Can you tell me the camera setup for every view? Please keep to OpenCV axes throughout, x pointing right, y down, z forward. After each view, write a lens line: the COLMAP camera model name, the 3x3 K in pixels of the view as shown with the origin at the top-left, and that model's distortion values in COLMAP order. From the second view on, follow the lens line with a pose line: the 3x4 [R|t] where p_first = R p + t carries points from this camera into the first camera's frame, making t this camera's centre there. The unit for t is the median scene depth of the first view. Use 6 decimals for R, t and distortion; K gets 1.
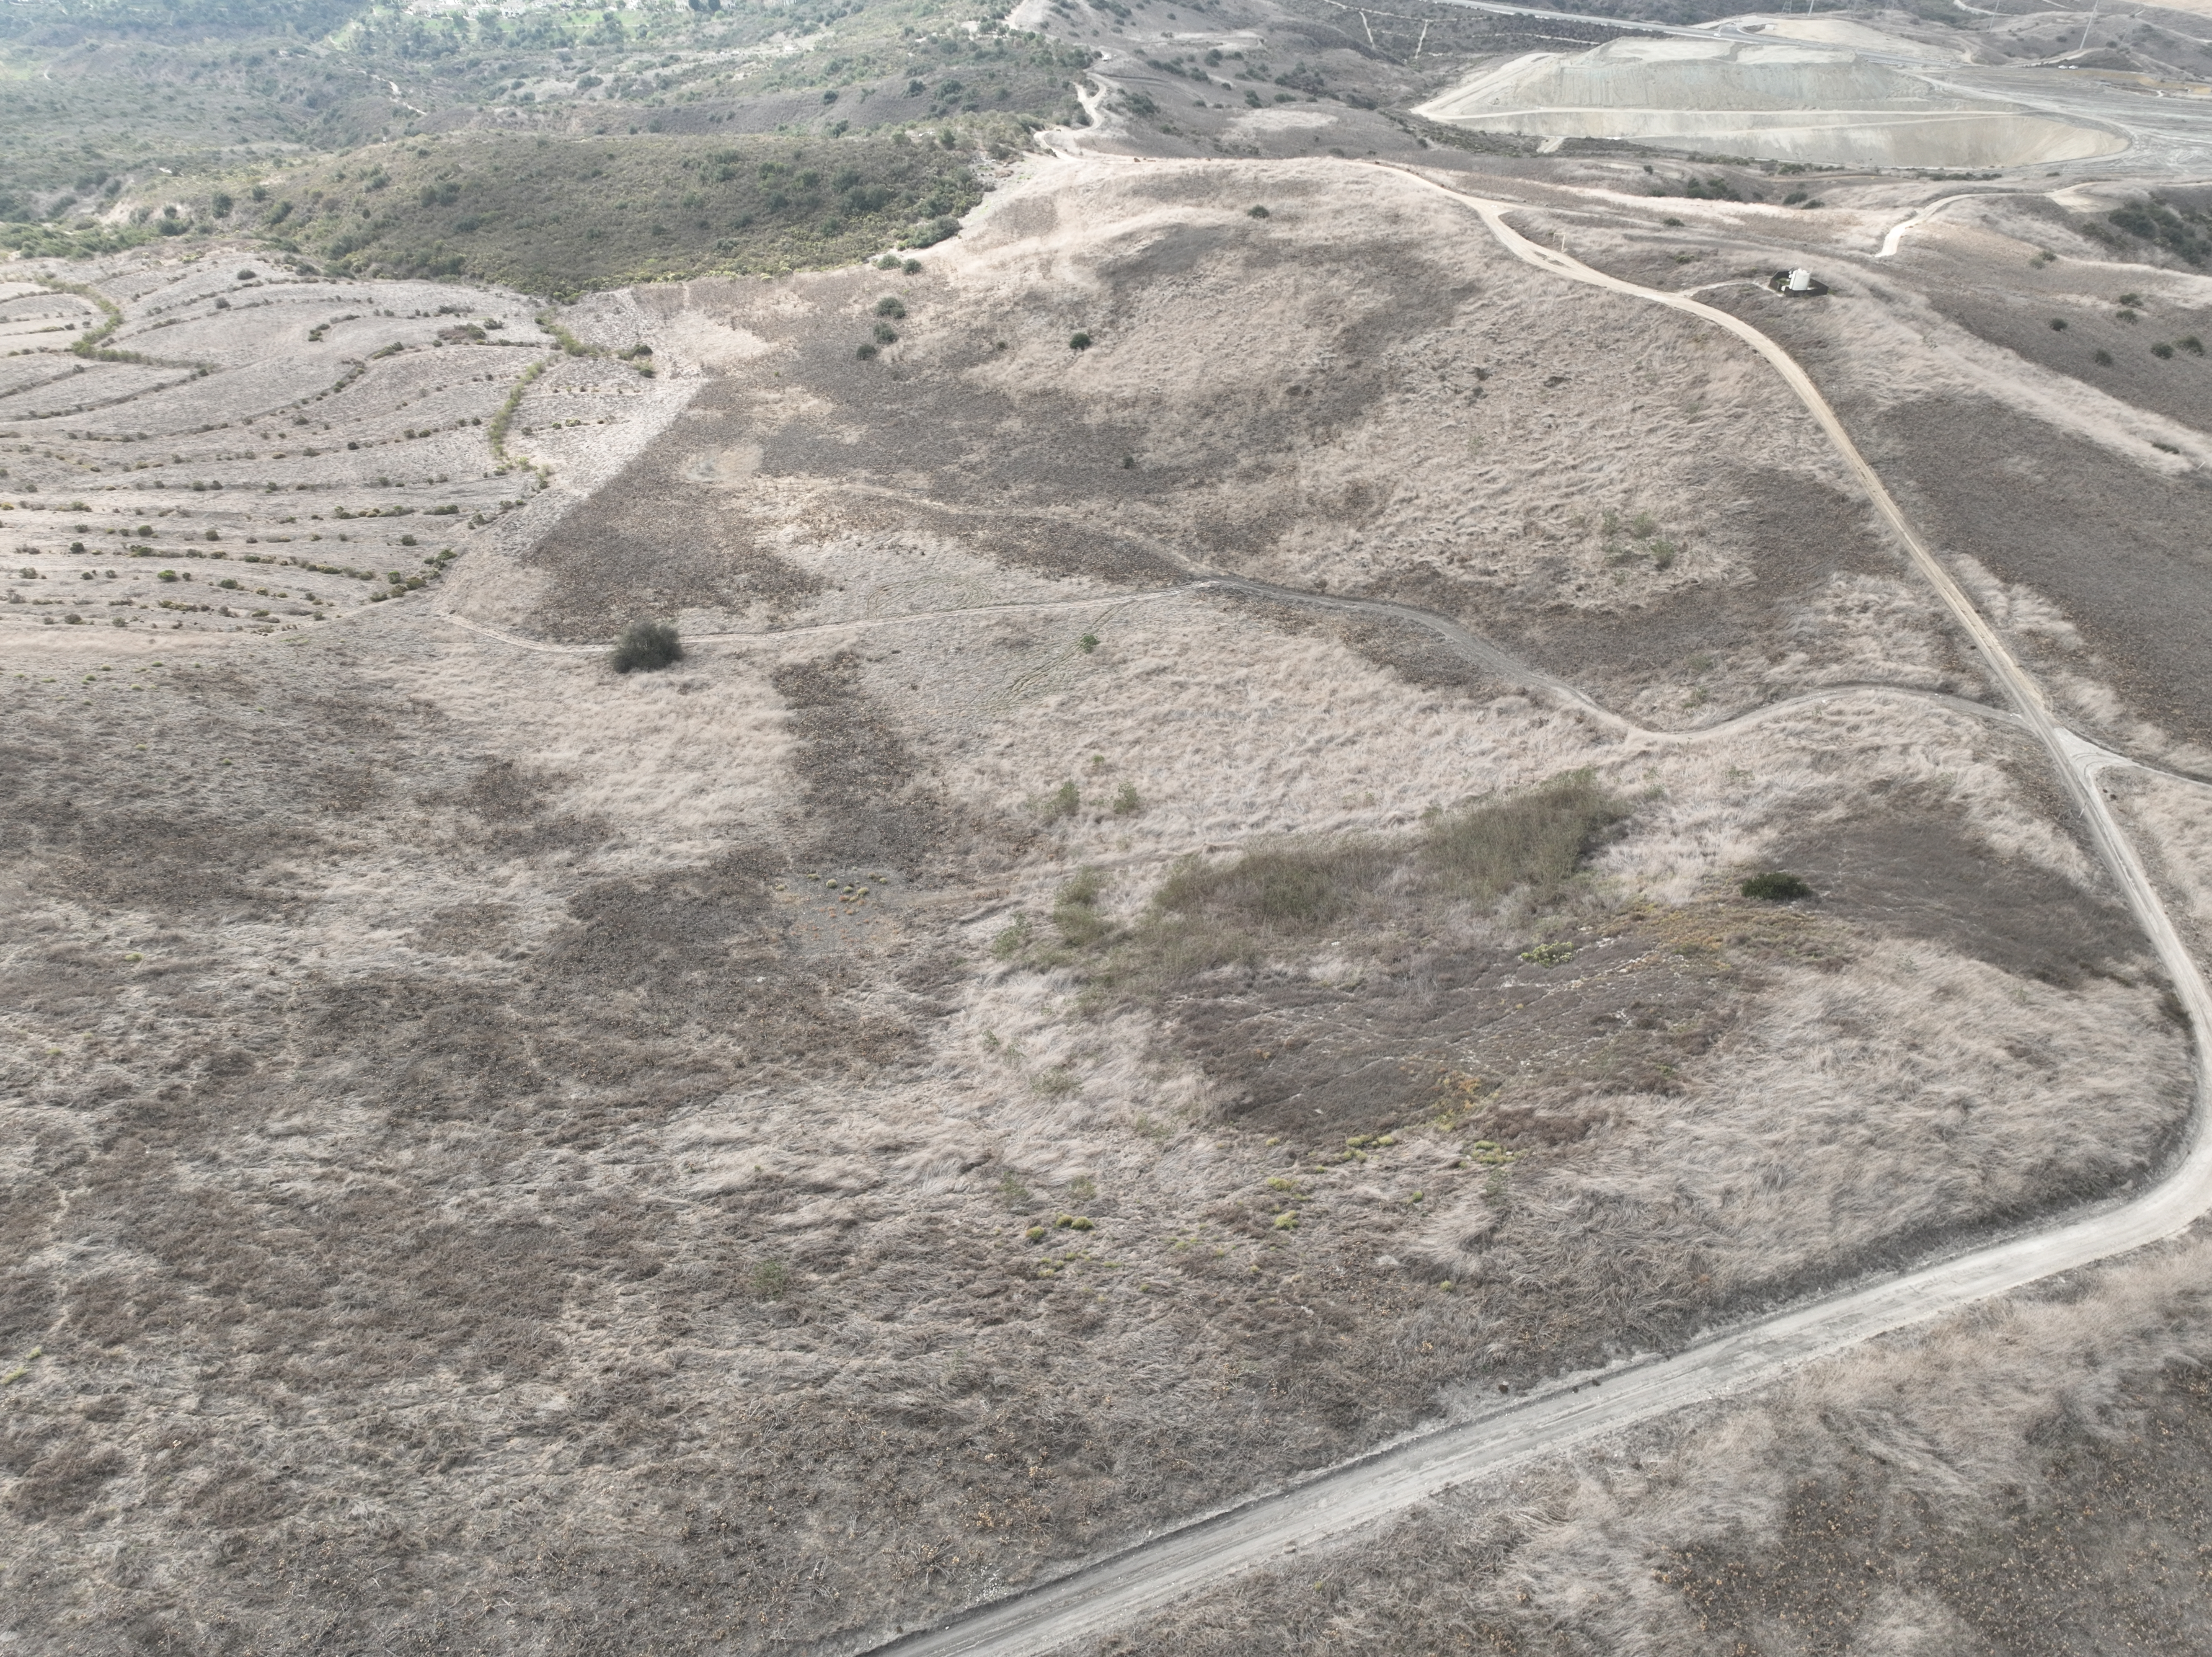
lens RADIAL K [[1564.5, 0, 1107.2], [0, 1564.5, 824.9], [0, 0, 1]] dist [-0.004826, 0.027835]
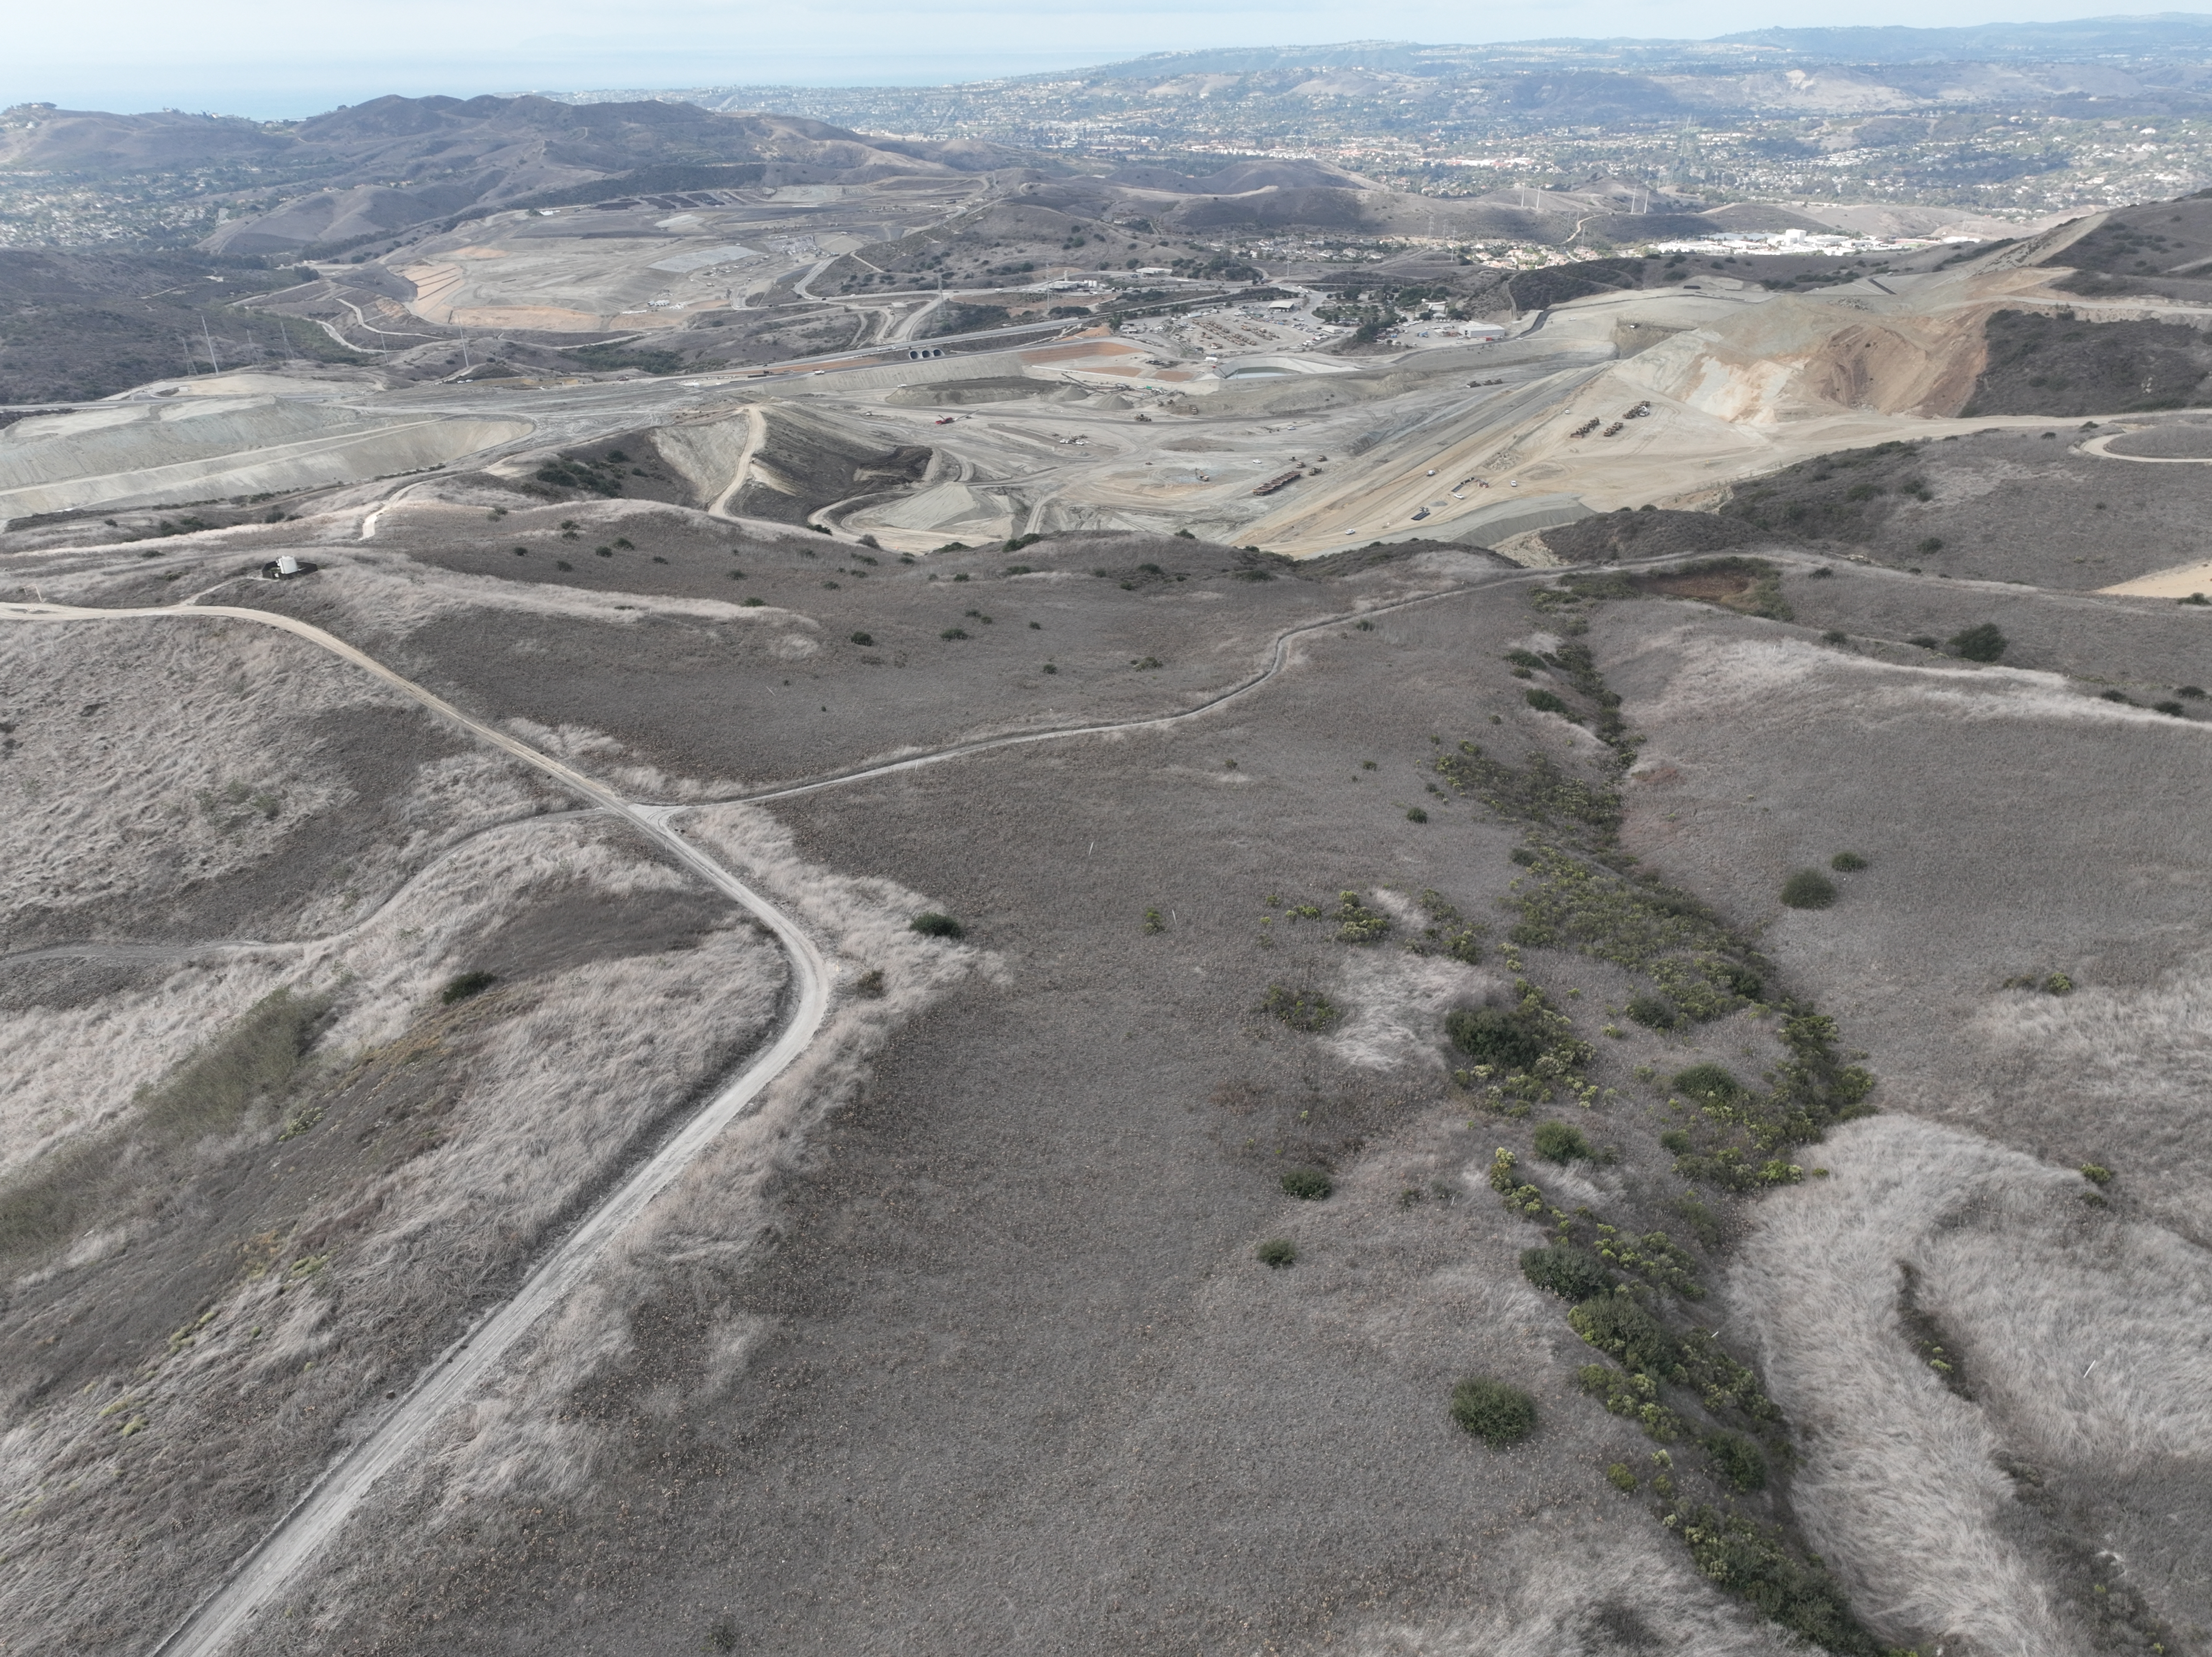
lens RADIAL K [[1564.5, 0, 1107.2], [0, 1564.5, 824.9], [0, 0, 1]] dist [-0.004826, 0.027835]
pose [[0.633158, -0.354973, 0.687827, -0.028951], [0.478583, 0.877953, 0.012549, 0.114559], [-0.608334, 0.321236, 0.725767, -0.148246]]
